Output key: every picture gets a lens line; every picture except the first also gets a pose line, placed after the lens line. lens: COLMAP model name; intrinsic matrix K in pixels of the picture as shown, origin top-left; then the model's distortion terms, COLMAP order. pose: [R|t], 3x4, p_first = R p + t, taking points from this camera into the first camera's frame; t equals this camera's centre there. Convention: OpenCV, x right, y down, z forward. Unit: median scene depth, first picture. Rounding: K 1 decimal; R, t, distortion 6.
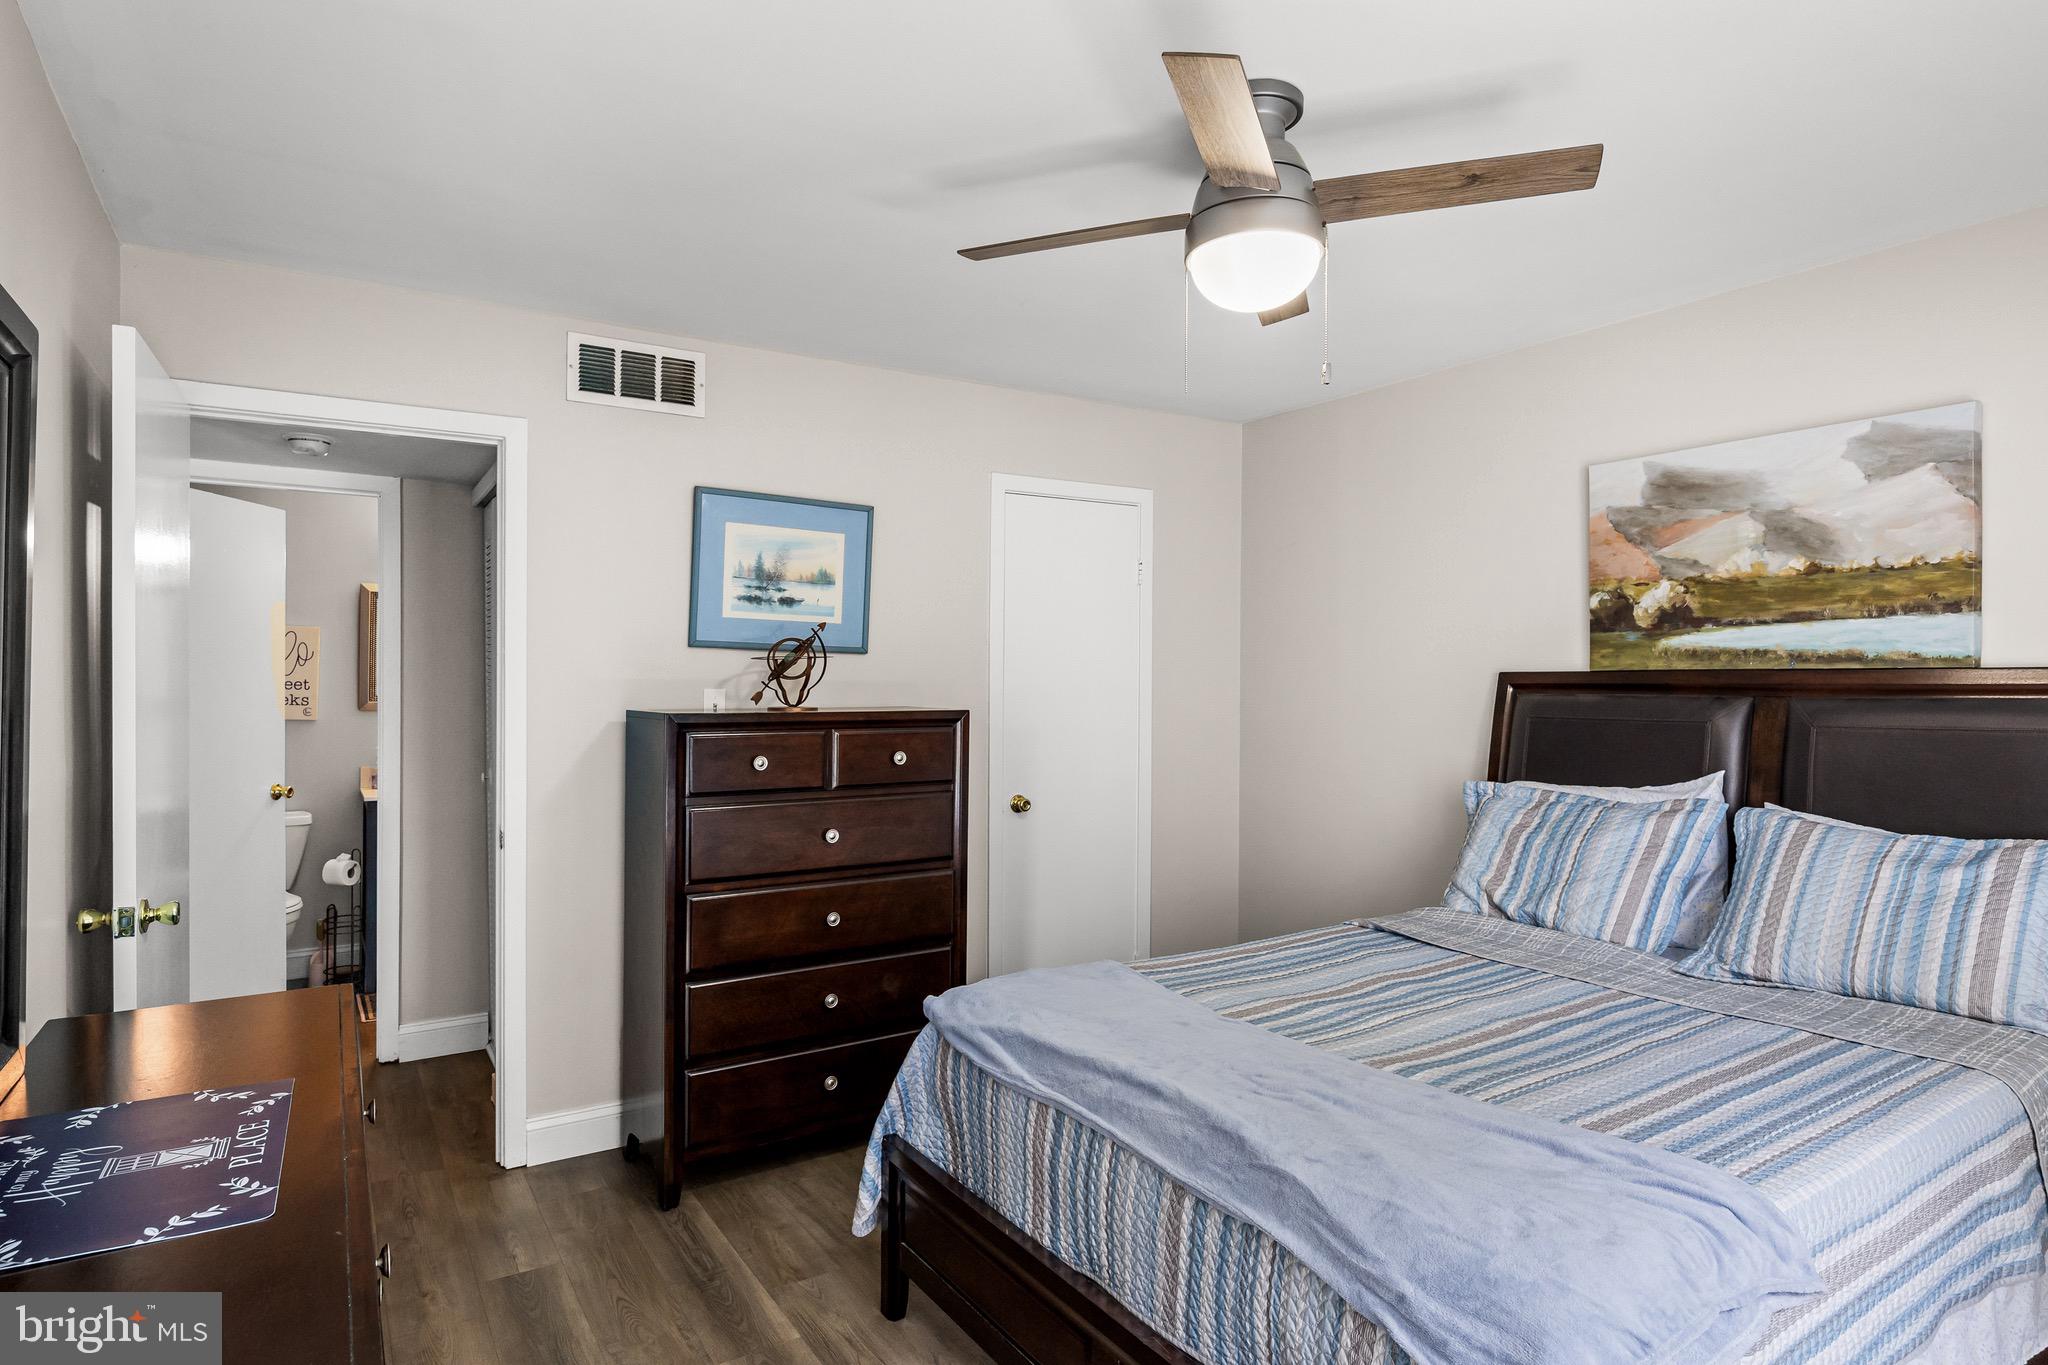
lens RADIAL K [[1132.5, 0, 1025.7], [0, 1132.5, 668.1], [0, 0, 1]] dist [-0.002278, -0.000952]
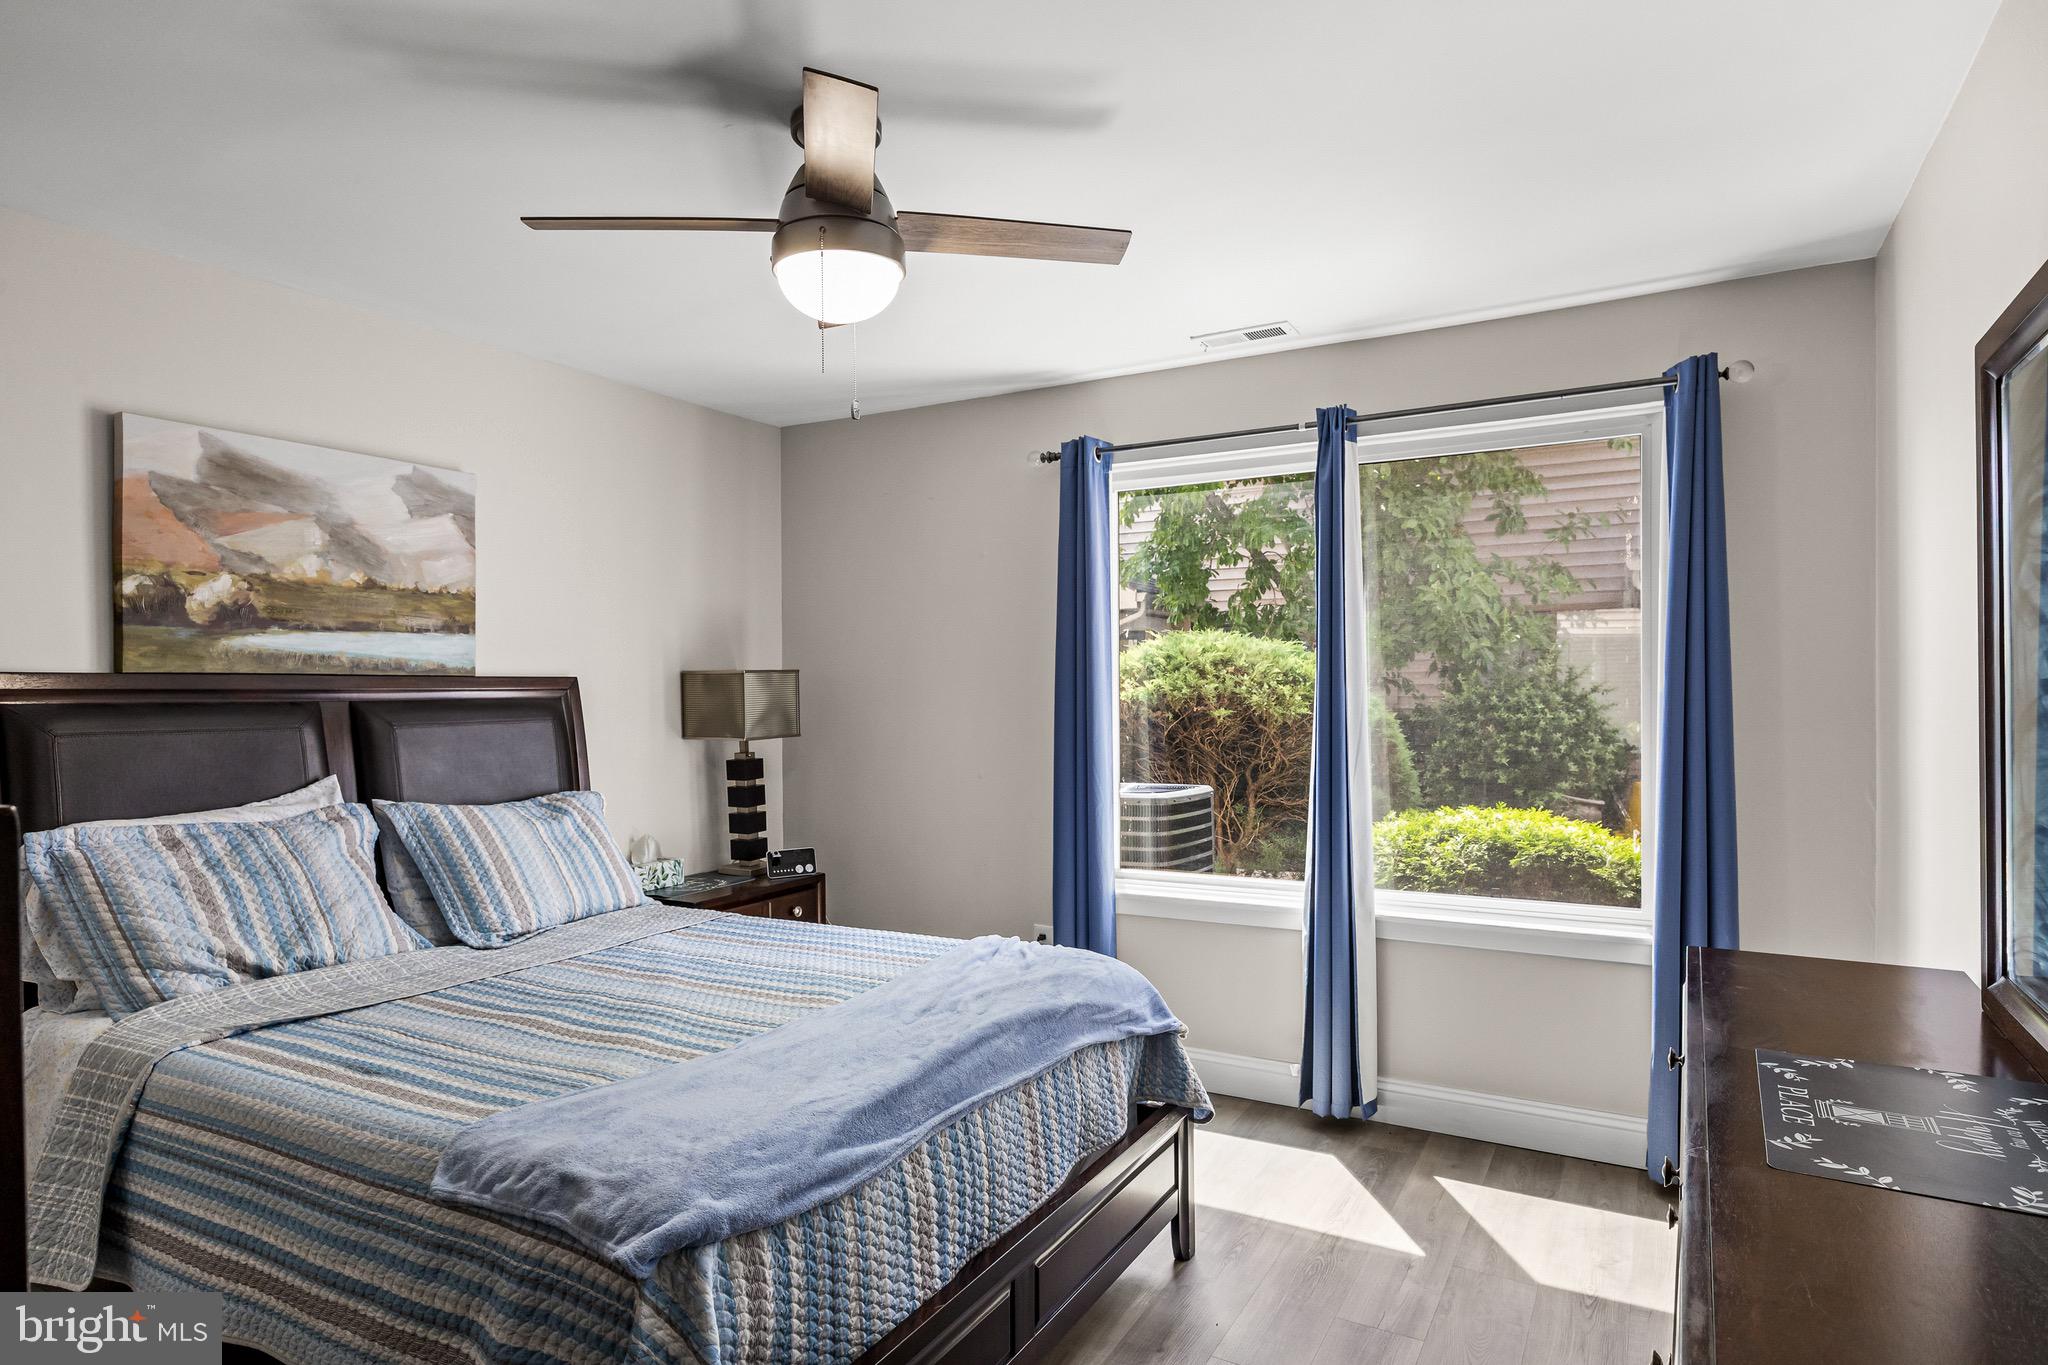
lens RADIAL K [[1132.5, 0, 1024.1], [0, 1132.5, 701.6], [0, 0, 1]] dist [-0.002278, -0.000952]
pose [[-0.465142, -0.003264, 0.885230, -0.550987], [-0.002159, 0.999994, 0.002553, 0.021574], [-0.885234, -0.000723, -0.465146, 0.912185]]
